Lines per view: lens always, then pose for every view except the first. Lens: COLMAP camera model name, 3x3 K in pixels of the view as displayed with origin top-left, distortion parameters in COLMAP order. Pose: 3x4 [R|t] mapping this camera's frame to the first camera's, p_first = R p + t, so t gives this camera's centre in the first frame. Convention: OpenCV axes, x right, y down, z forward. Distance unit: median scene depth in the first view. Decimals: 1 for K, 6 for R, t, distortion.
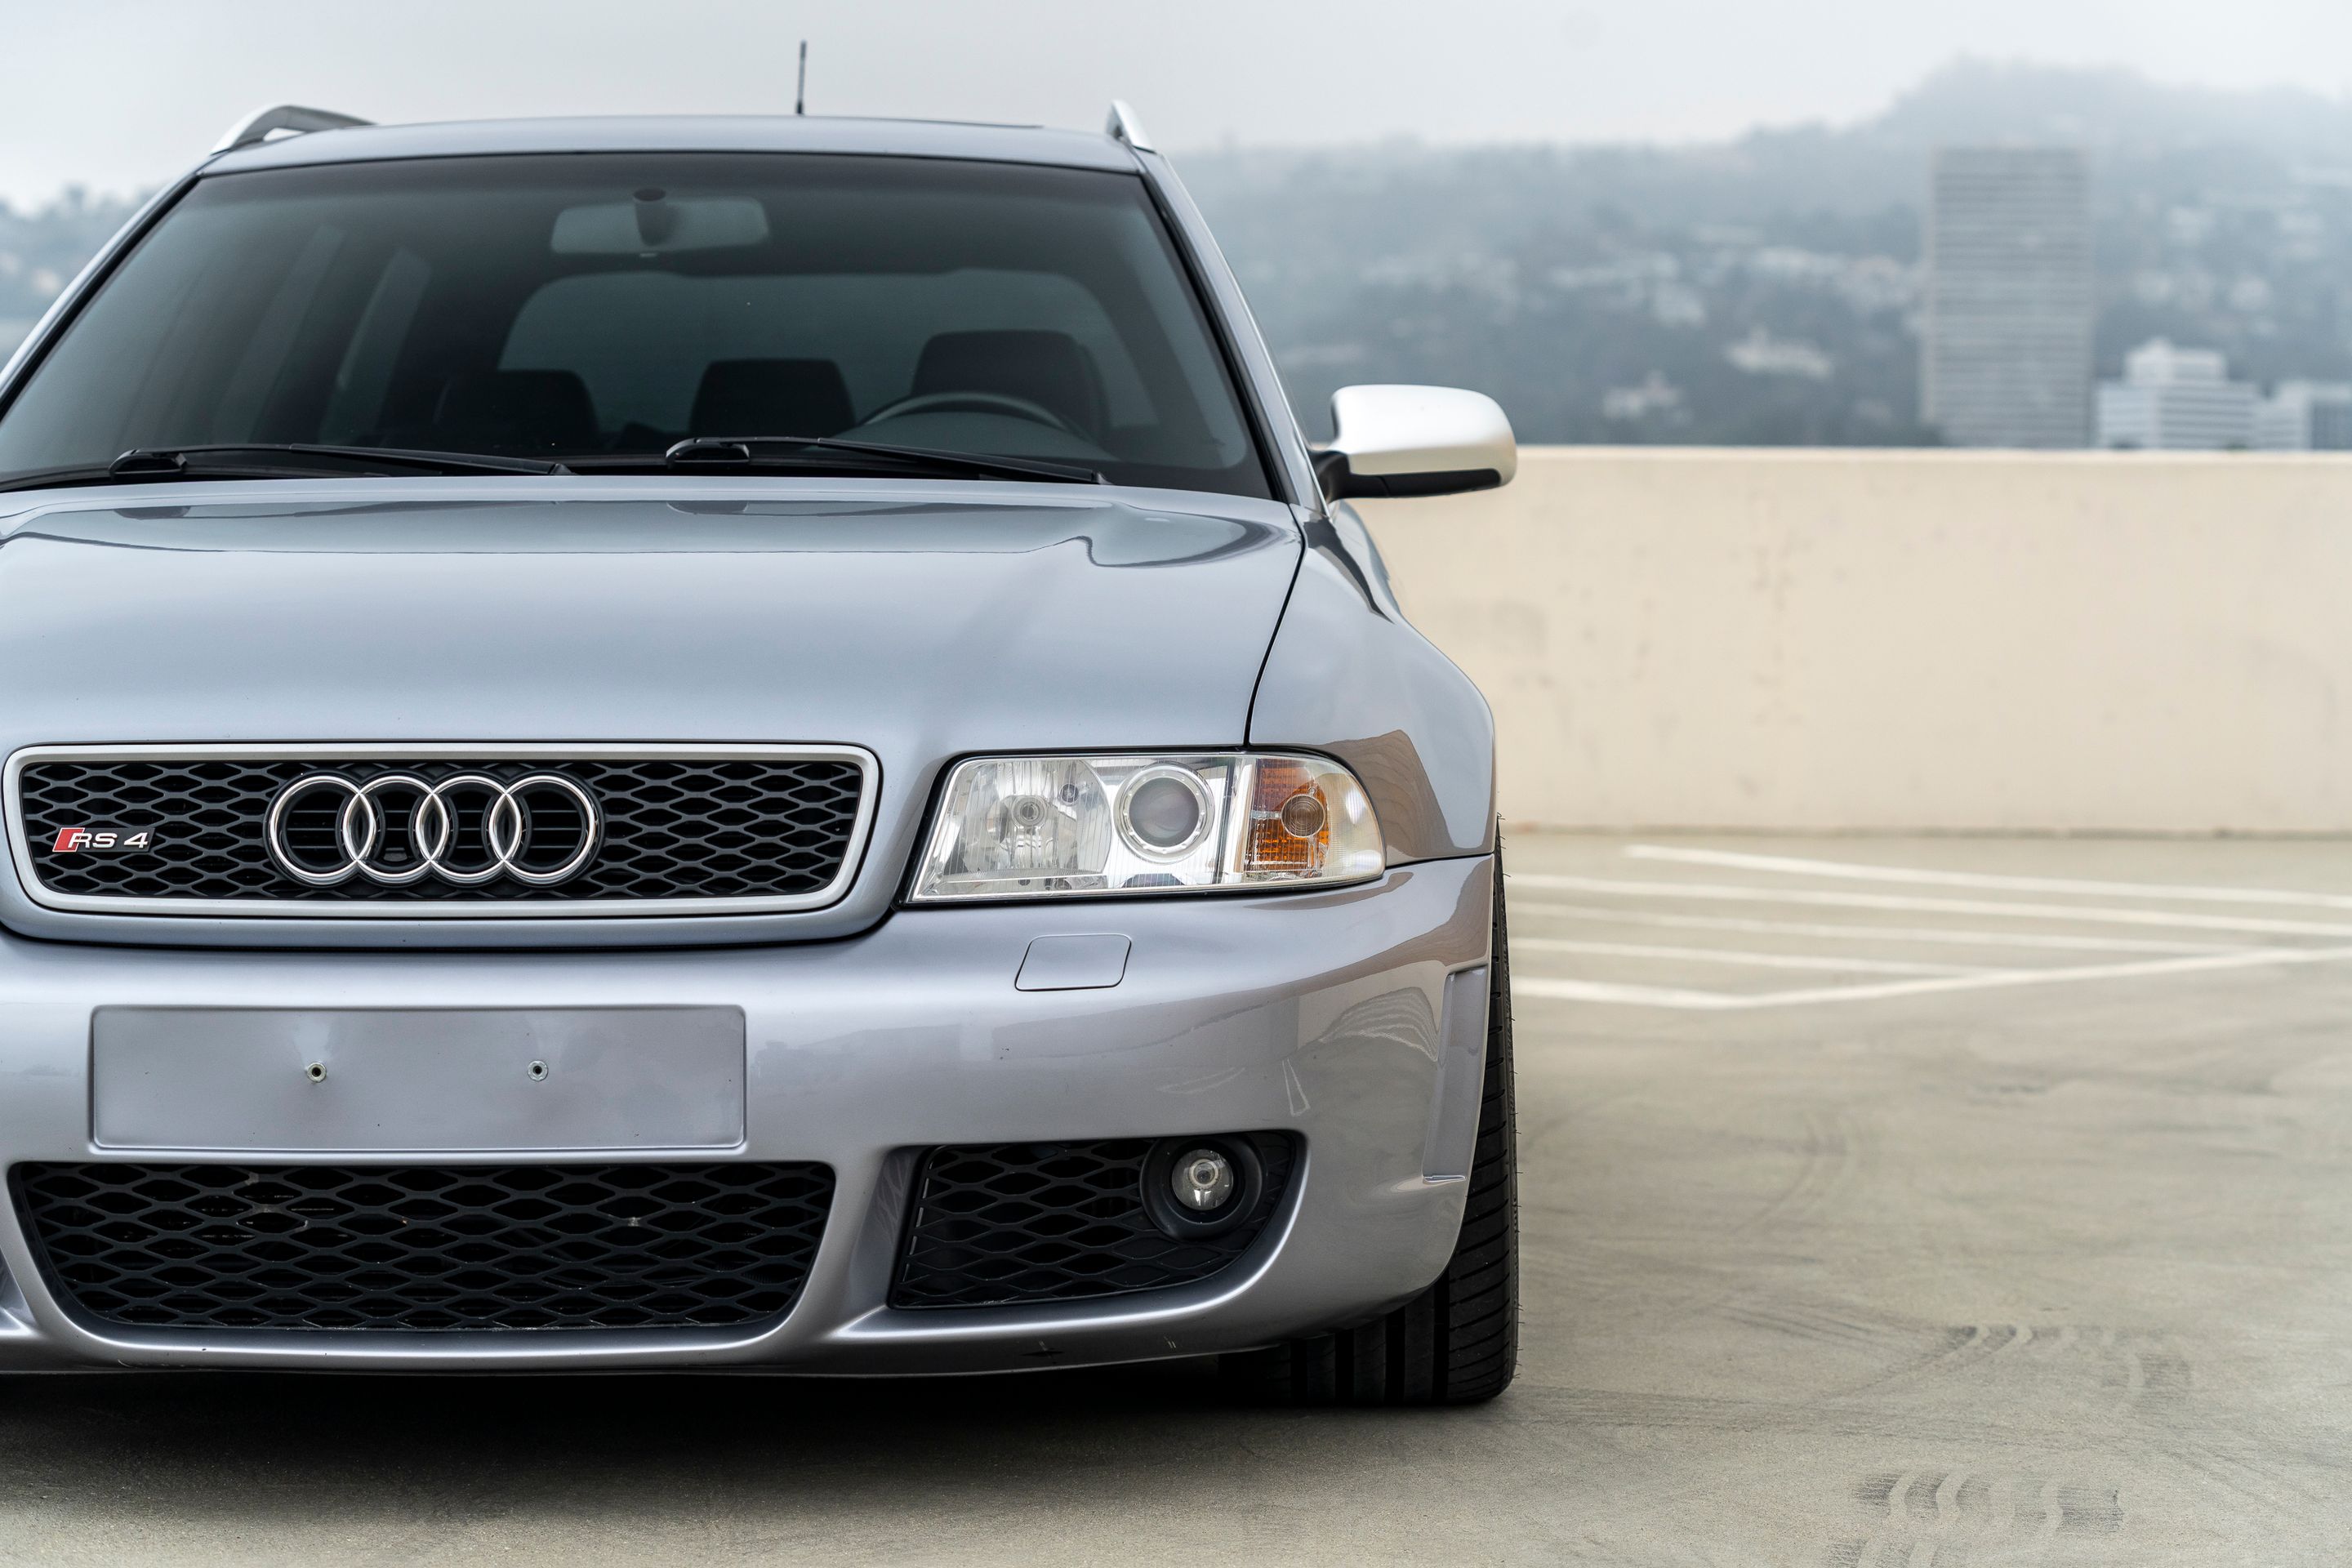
lens RADIAL K [[6464.4, 0, 1203.2], [0, 6464.4, 789.6], [0, 0, 1]] dist [0.046653, -0.386457]
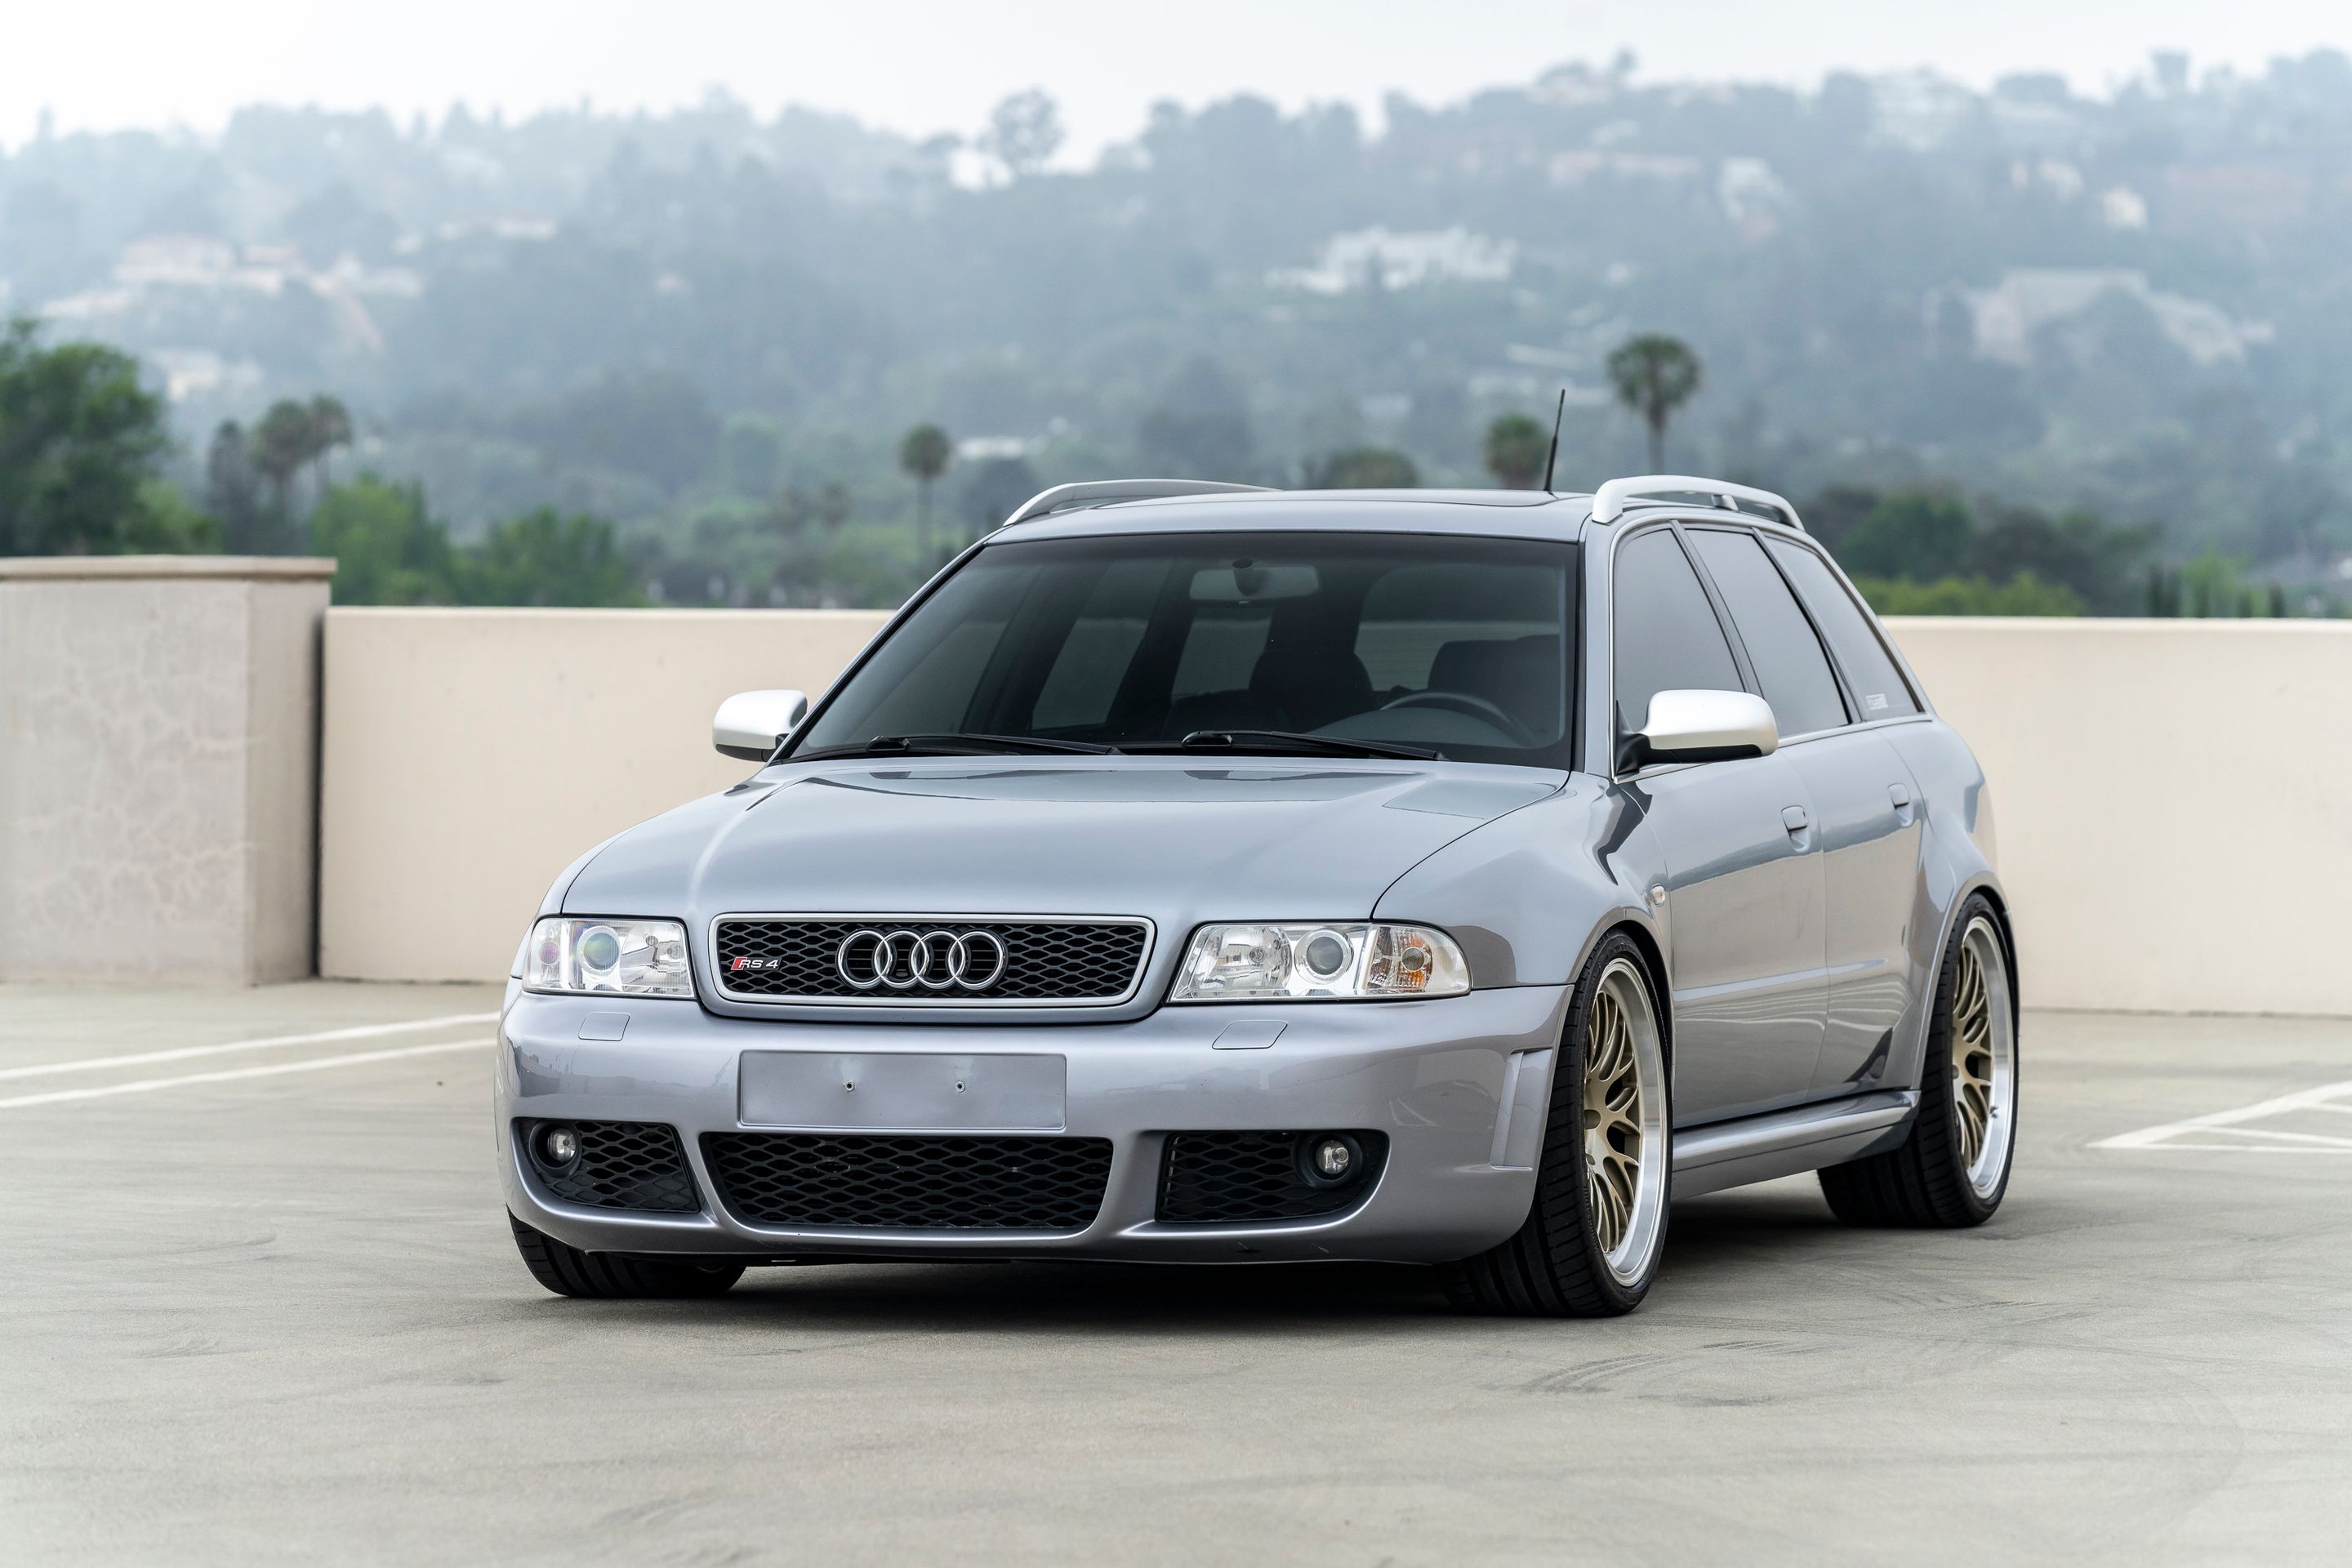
lens RADIAL K [[11129.1, 0, 1239.6], [0, 11129.1, 780.9], [0, 0, 1]] dist [0.165287, 2.472042]
pose [[0.959615, 0.005664, -0.281261, 0.874553], [-0.011345, 0.999763, -0.018577, 0.013173], [0.281089, 0.021017, 0.959452, -2.065191]]
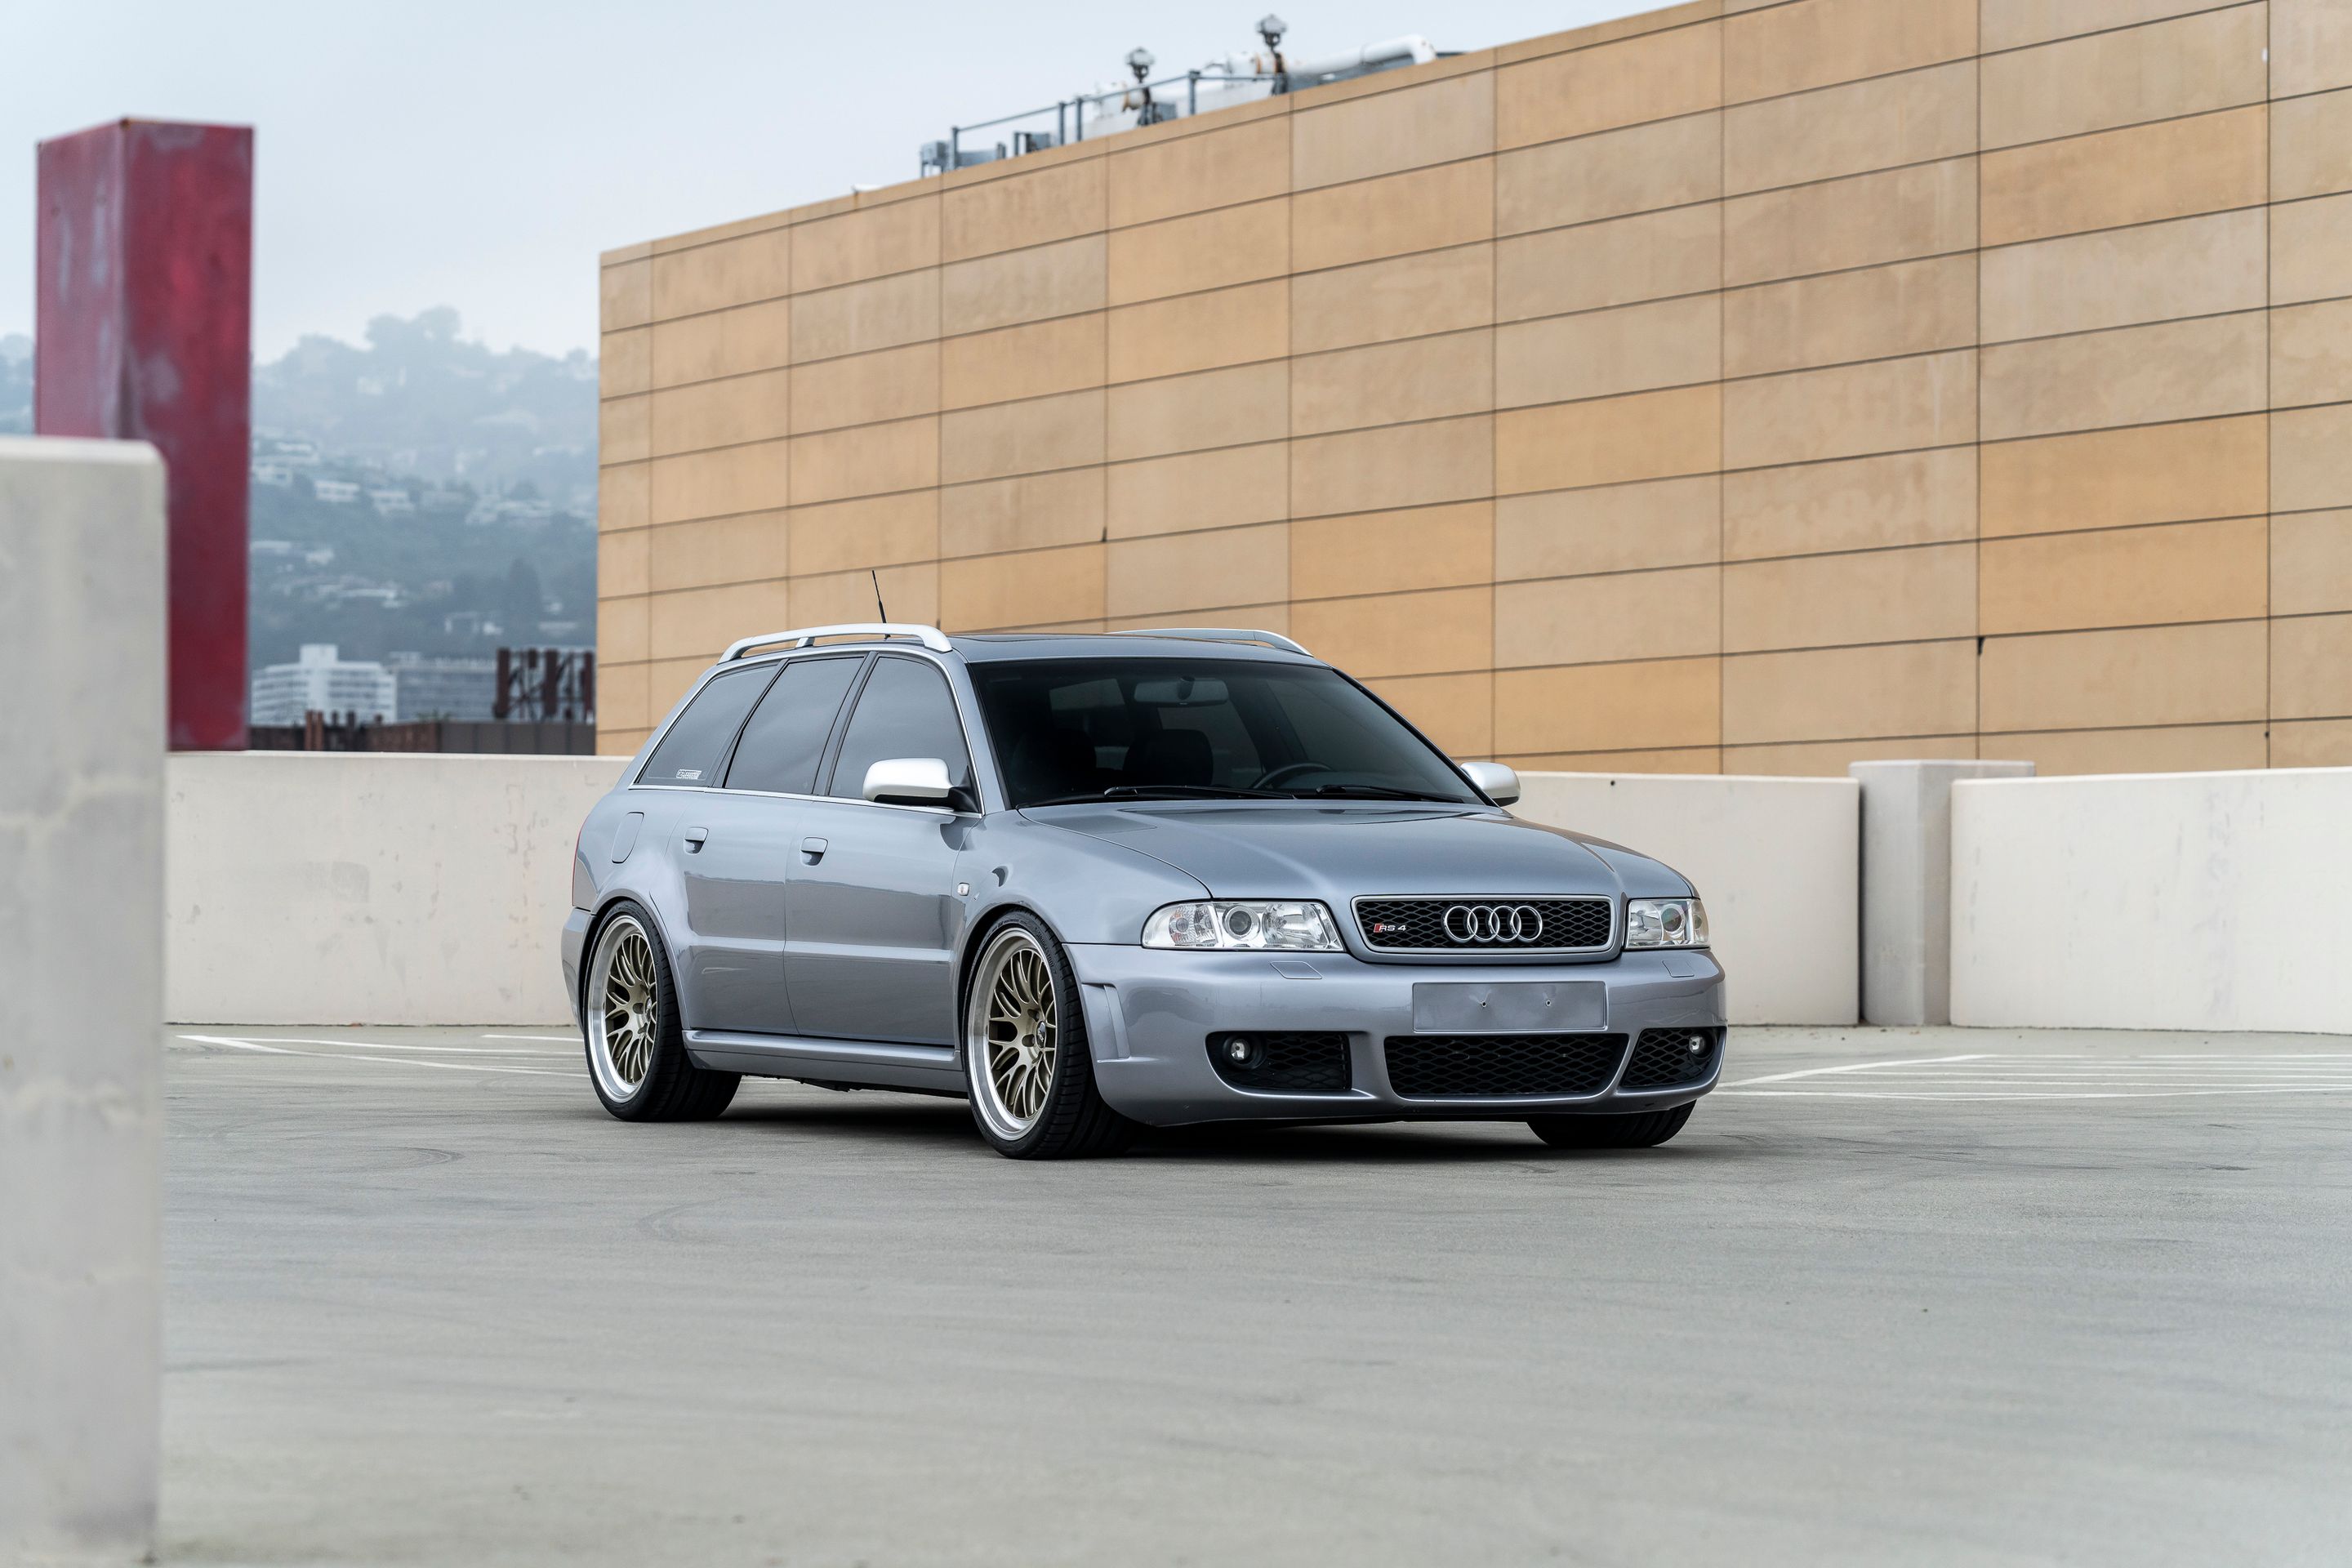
lens RADIAL K [[10515.1, 0, 1175.6], [0, 10515.1, 784.4], [0, 0, 1]] dist [0.121246, 1.549273]
pose [[0.880920, 0.004099, 0.473247, -2.497421], [0.015063, 0.999213, -0.036694, 0.115520], [-0.473025, 0.039453, 0.880165, -3.124605]]
